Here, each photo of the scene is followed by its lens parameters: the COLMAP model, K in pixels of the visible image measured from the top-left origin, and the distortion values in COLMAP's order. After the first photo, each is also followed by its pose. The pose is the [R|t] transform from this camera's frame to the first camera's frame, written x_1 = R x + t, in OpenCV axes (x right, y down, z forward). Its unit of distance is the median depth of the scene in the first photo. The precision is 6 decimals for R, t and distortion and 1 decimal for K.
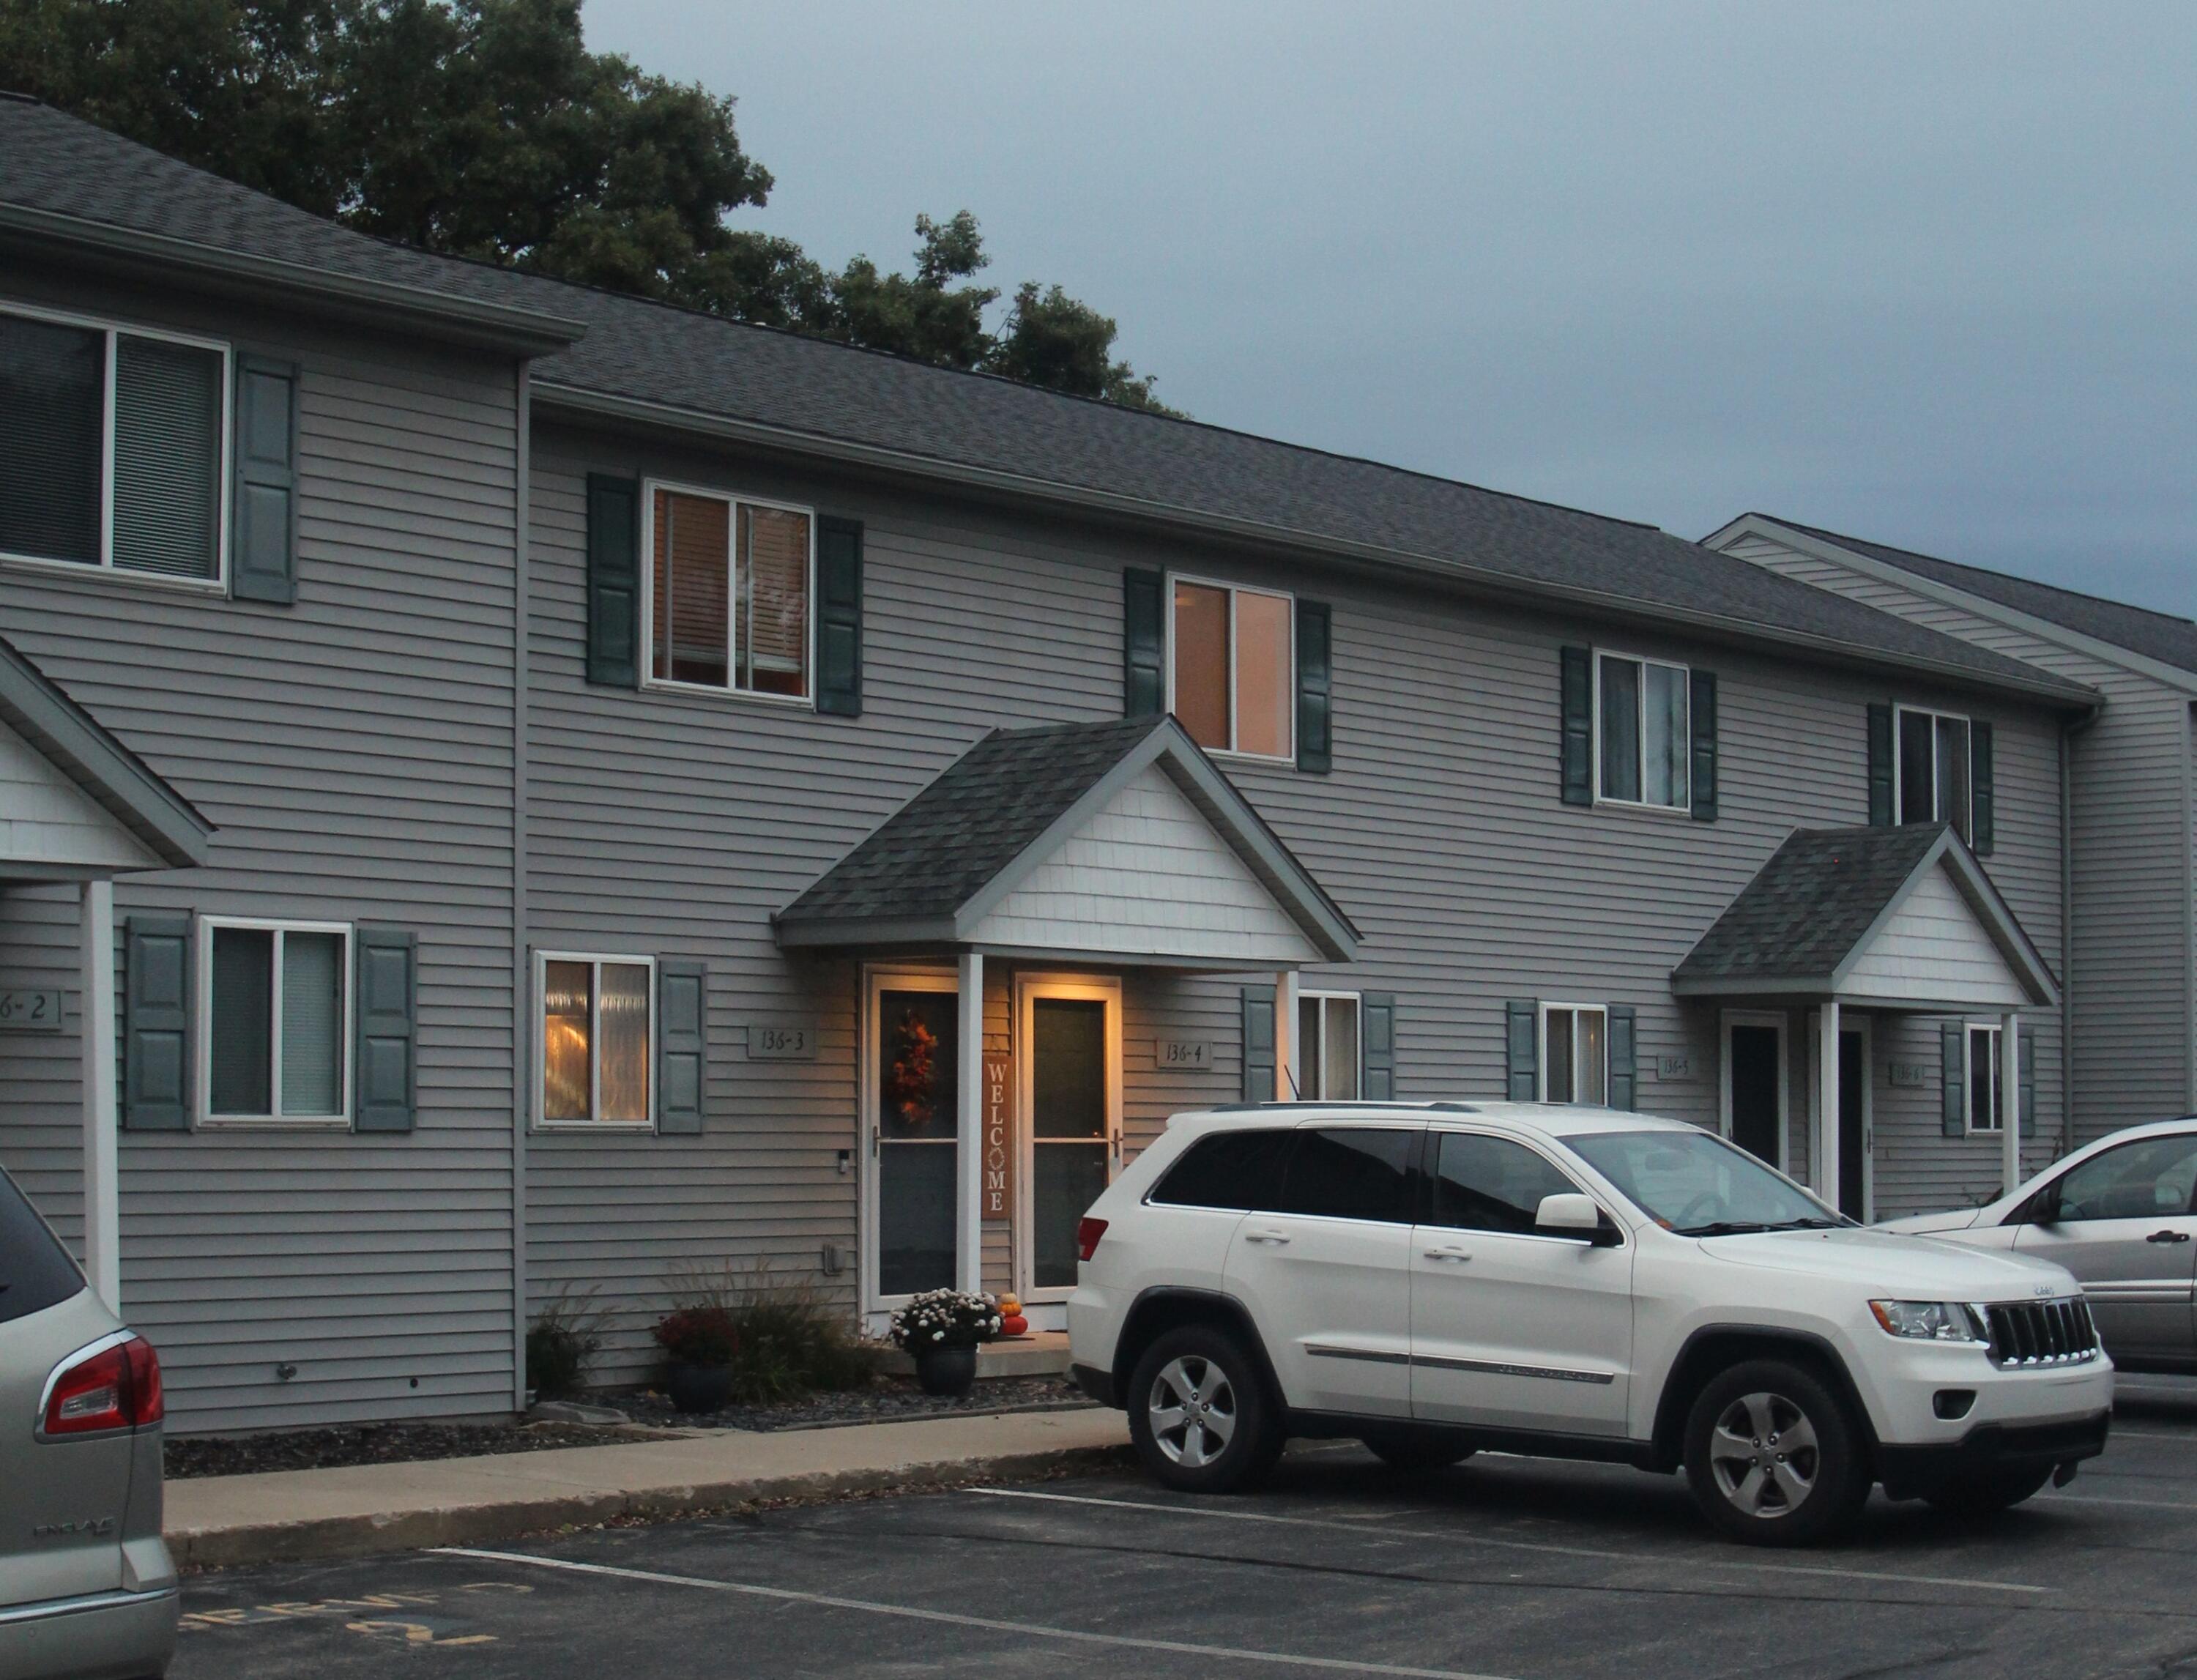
lens RADIAL K [[3794.6, 0, 1101.1], [0, 3794.6, 848.6], [0, 0, 1]] dist [-0.073734, 0.000000]
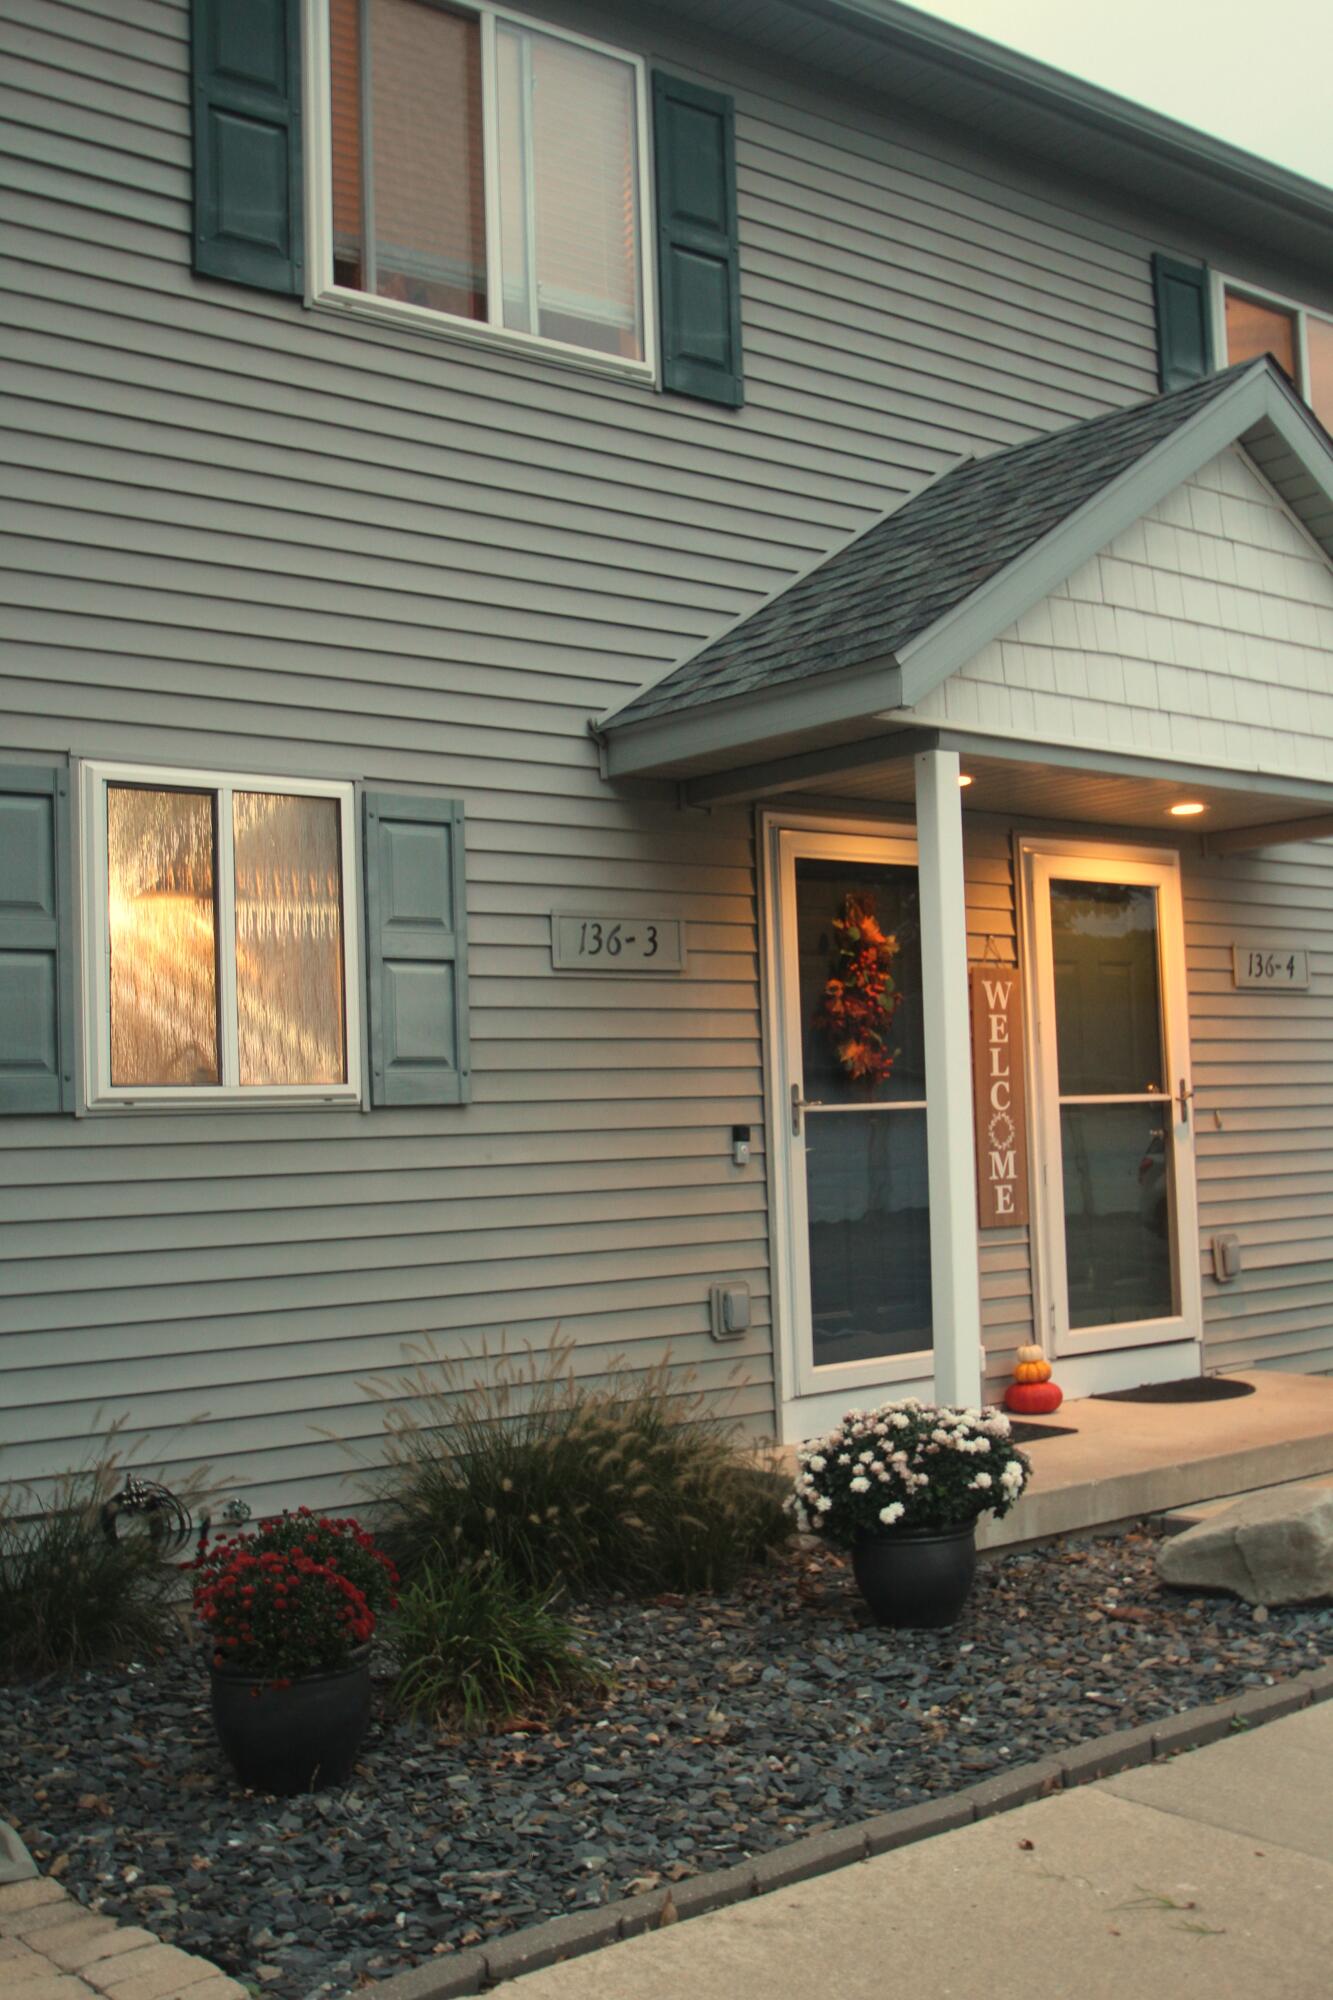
lens RADIAL K [[2144.1, 0, 685.4], [0, 2144.1, 986.9], [0, 0, 1]] dist [-0.096043, 0.000000]
pose [[0.984395, -0.041491, -0.171013, -0.018329], [0.044384, 0.998928, 0.013126, 0.053079], [0.170285, -0.020512, 0.985181, 0.669930]]
